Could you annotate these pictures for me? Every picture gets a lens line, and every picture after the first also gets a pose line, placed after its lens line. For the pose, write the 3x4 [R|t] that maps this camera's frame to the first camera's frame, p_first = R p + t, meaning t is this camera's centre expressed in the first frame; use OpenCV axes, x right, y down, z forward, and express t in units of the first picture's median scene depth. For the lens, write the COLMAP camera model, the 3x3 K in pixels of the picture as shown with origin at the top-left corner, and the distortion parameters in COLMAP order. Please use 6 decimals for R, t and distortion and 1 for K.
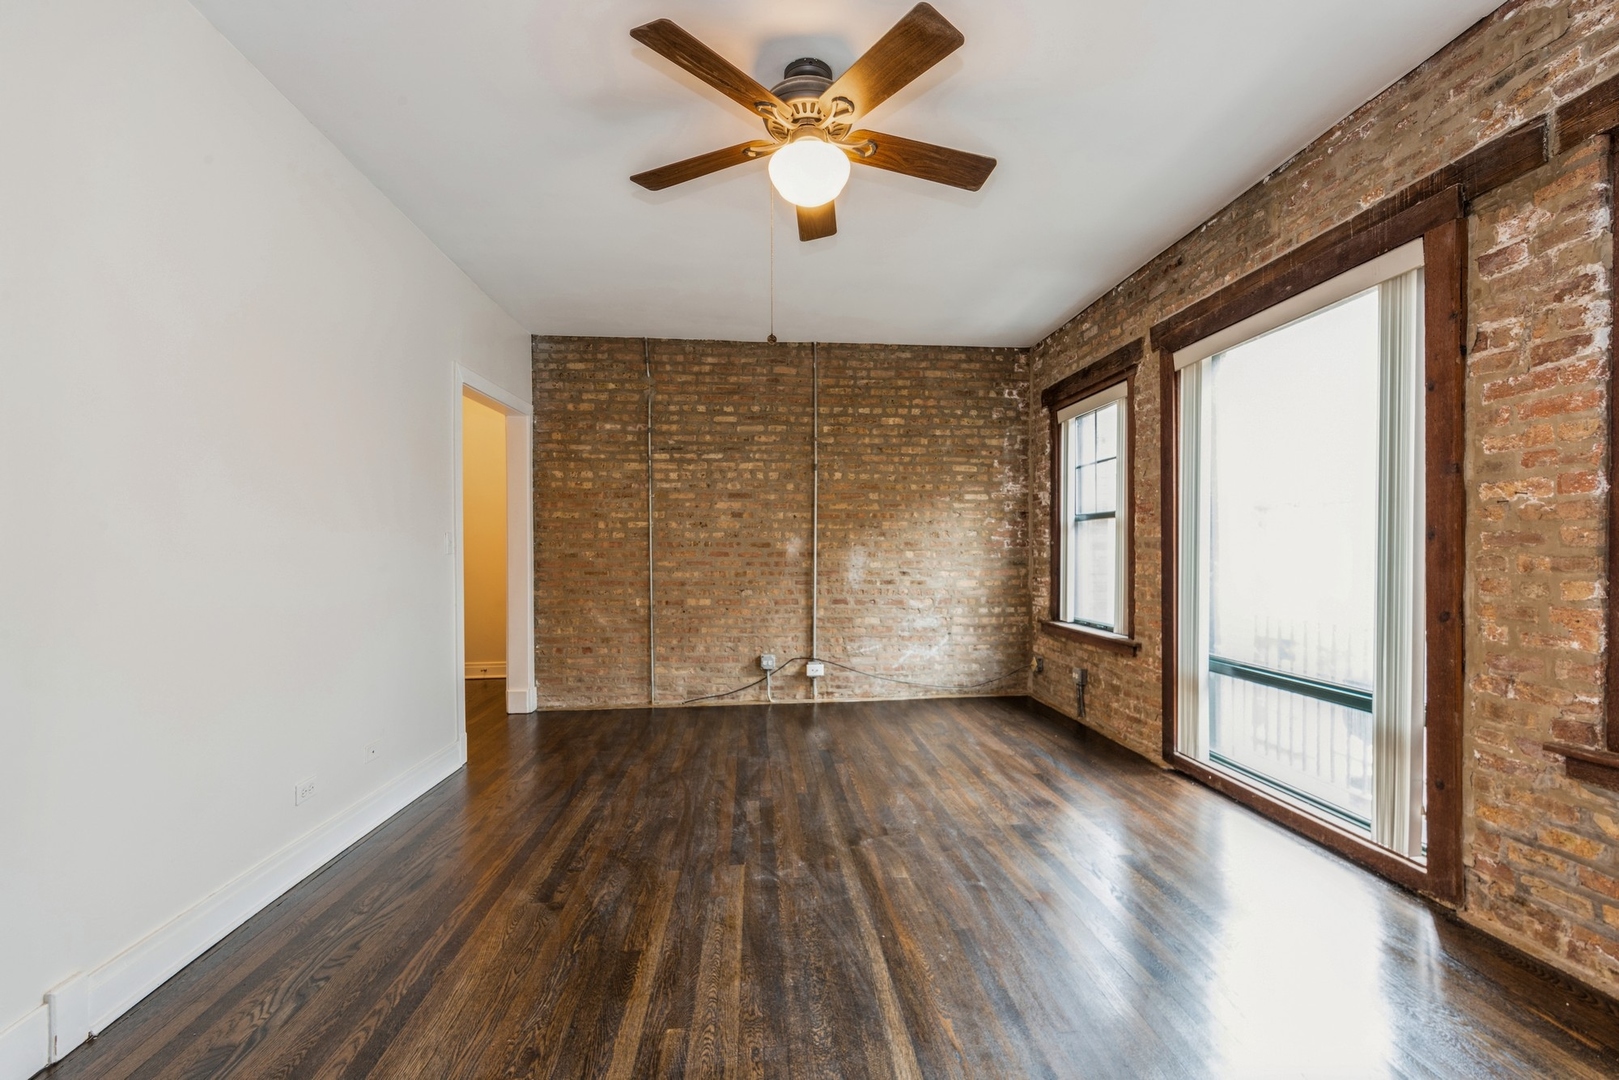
lens RADIAL K [[709.9, 0, 835.4], [0, 709.9, 572.0], [0, 0, 1]] dist [-0.000253, -0.000996]
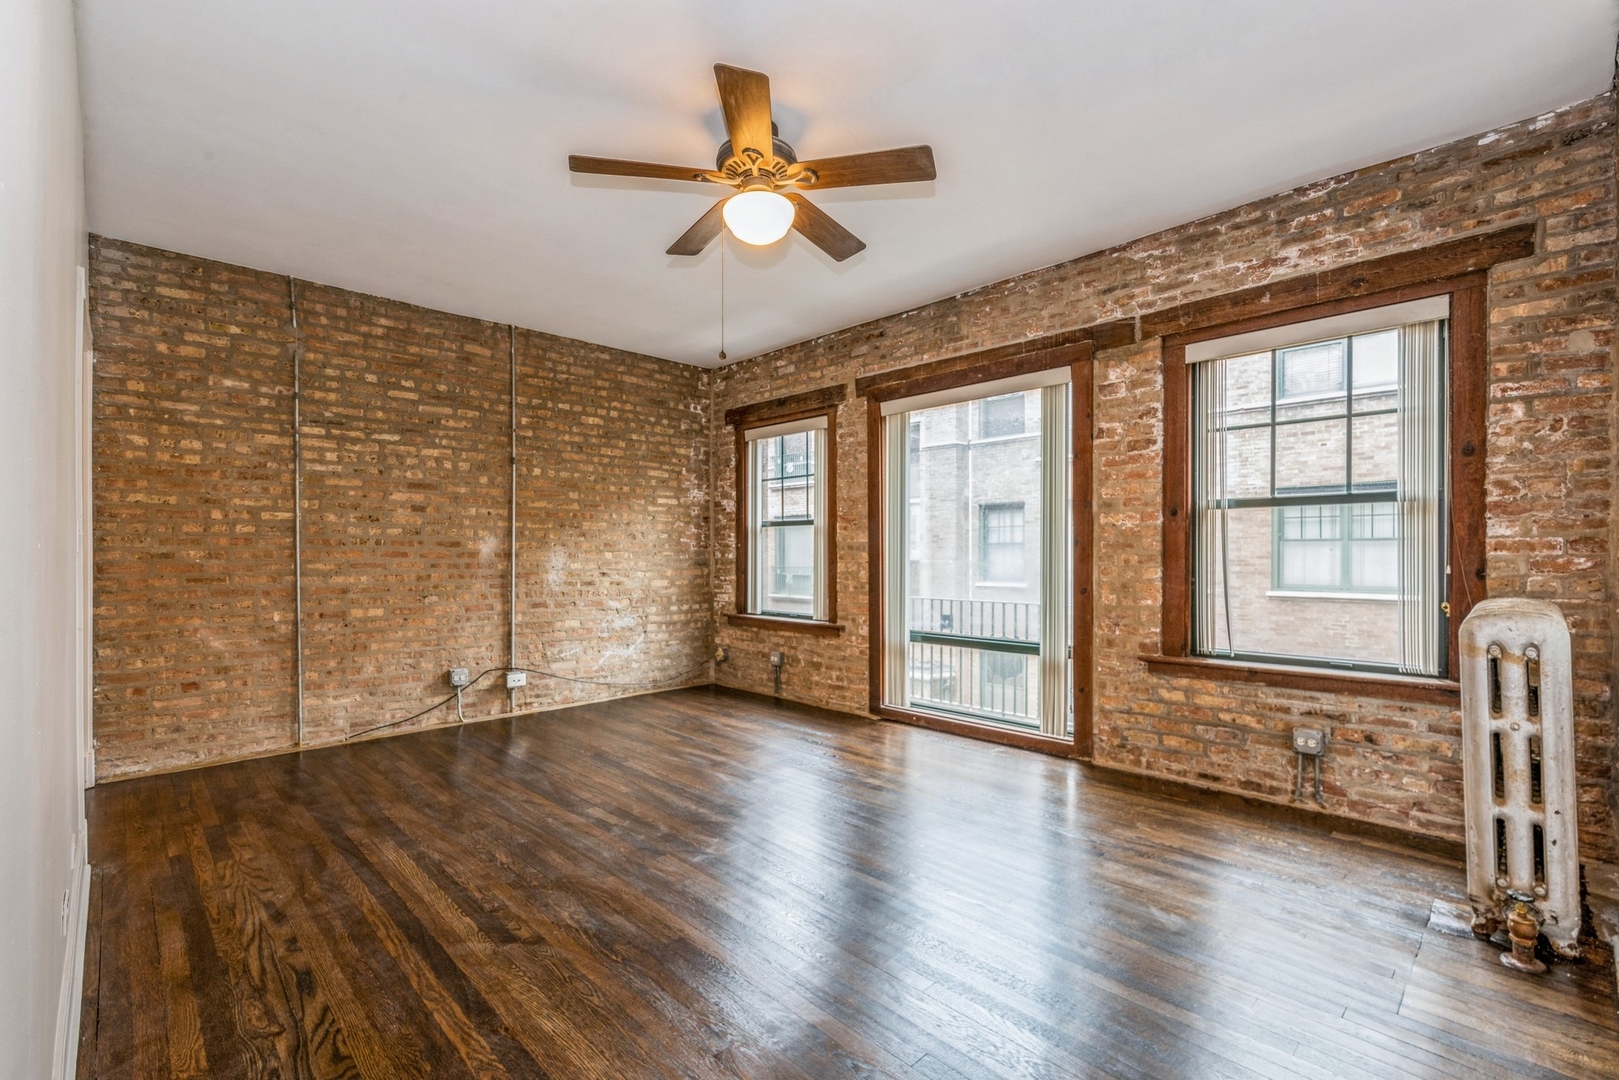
lens RADIAL K [[709.9, 0, 835.4], [0, 709.9, 572.0], [0, 0, 1]] dist [-0.000253, -0.000996]
pose [[0.776354, -0.012904, 0.630165, -0.297666], [0.015745, 0.999875, 0.001077, 0.002838], [-0.630100, 0.009086, 0.776461, 0.021125]]
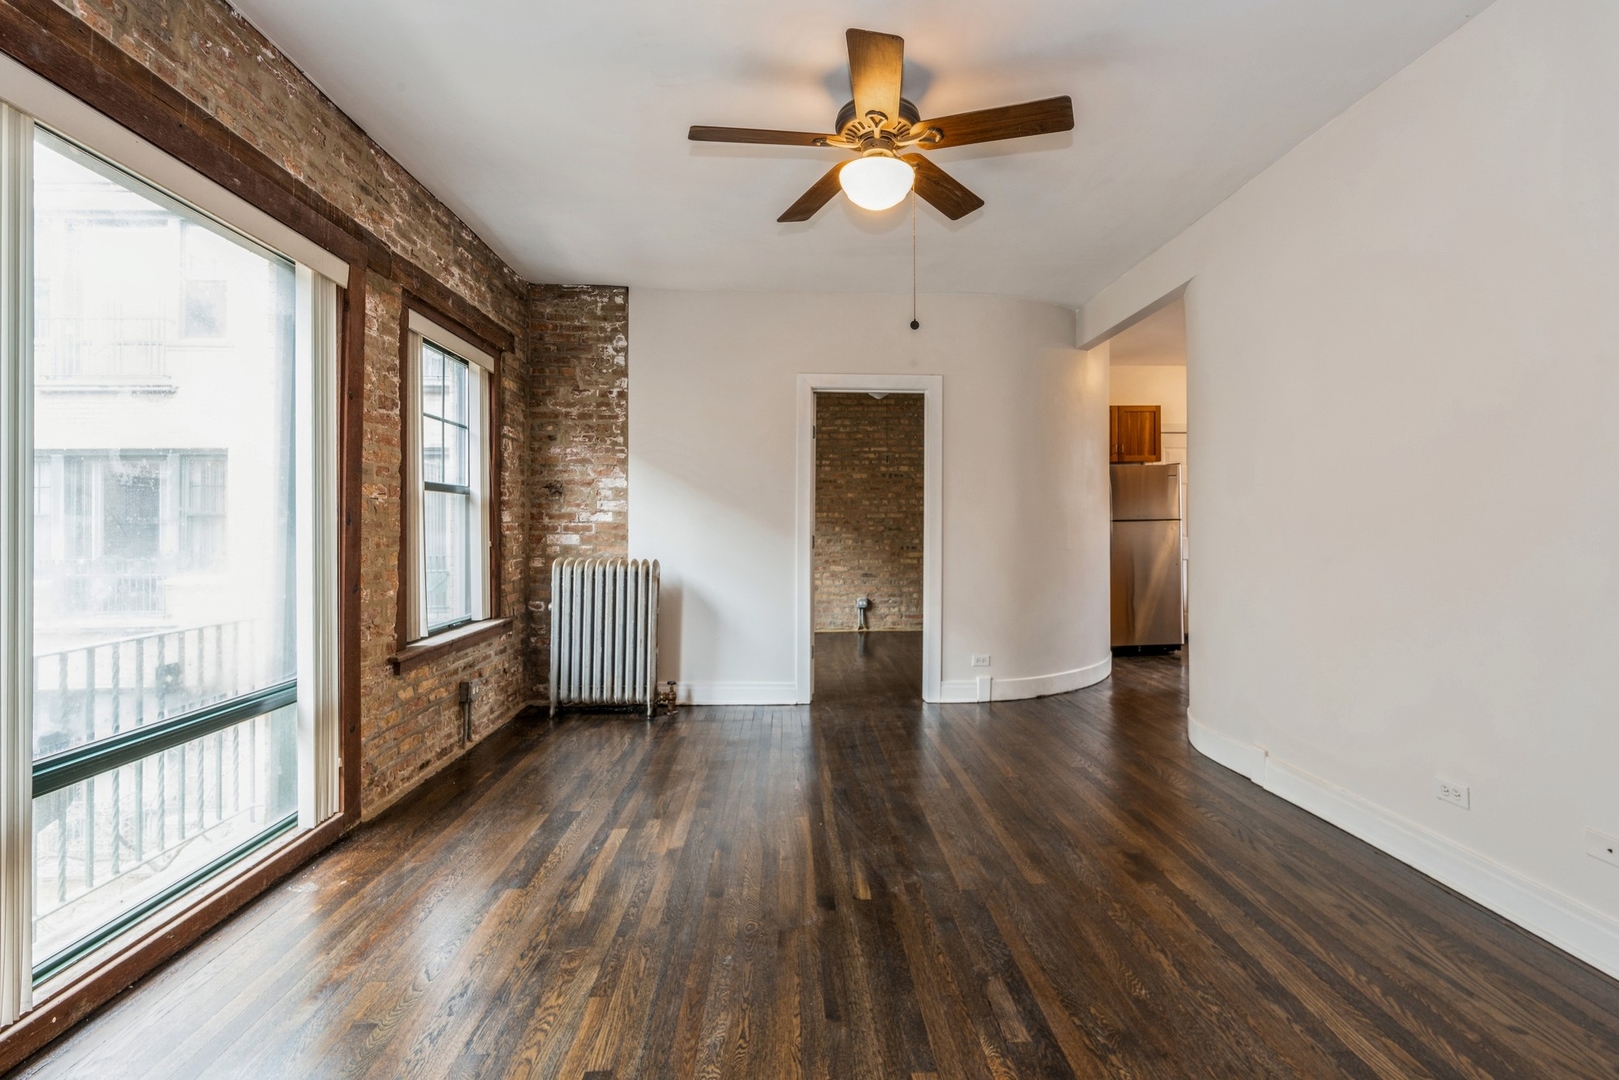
lens RADIAL K [[728.4, 0, 825.9], [0, 728.4, 535.9], [0, 0, 1]] dist [-0.000702, -0.000338]
pose [[-0.998425, 0.008074, 0.055523, -0.007931], [0.010347, 0.999115, 0.040773, -0.030017], [-0.055145, 0.041283, -0.997625, 0.959423]]
